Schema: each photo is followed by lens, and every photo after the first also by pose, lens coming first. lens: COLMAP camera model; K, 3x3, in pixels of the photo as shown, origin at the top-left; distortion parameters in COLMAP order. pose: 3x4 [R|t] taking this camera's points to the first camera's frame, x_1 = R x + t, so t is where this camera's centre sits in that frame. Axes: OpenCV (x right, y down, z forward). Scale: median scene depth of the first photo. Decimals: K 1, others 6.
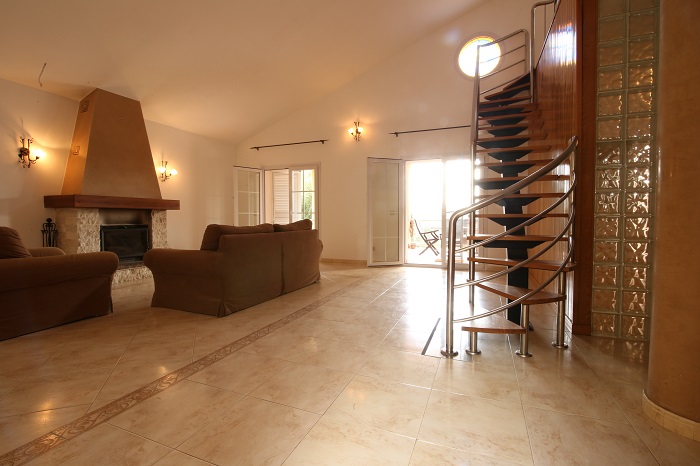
lens RADIAL K [[331.4, 0, 345.9], [0, 331.4, 230.3], [0, 0, 1]] dist [-0.020144, -0.000031]
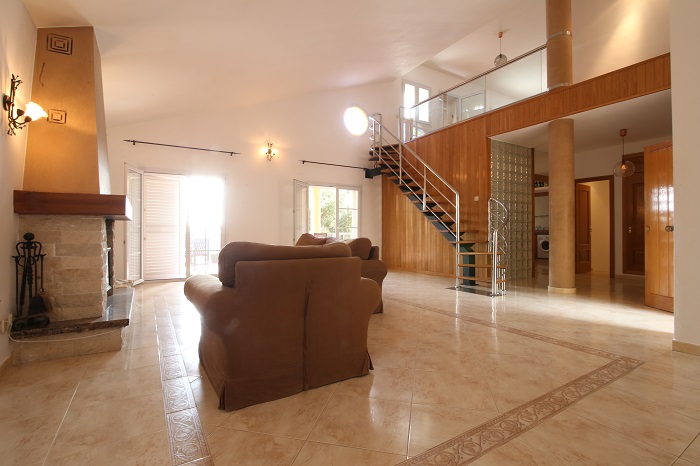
lens RADIAL K [[331.4, 0, 345.9], [0, 331.4, 230.3], [0, 0, 1]] dist [-0.020144, -0.000031]
pose [[0.587749, -0.001089, 0.809042, -1.819721], [0.042446, 0.998663, -0.029492, -0.005875], [-0.807929, 0.051675, 0.587010, 0.483143]]
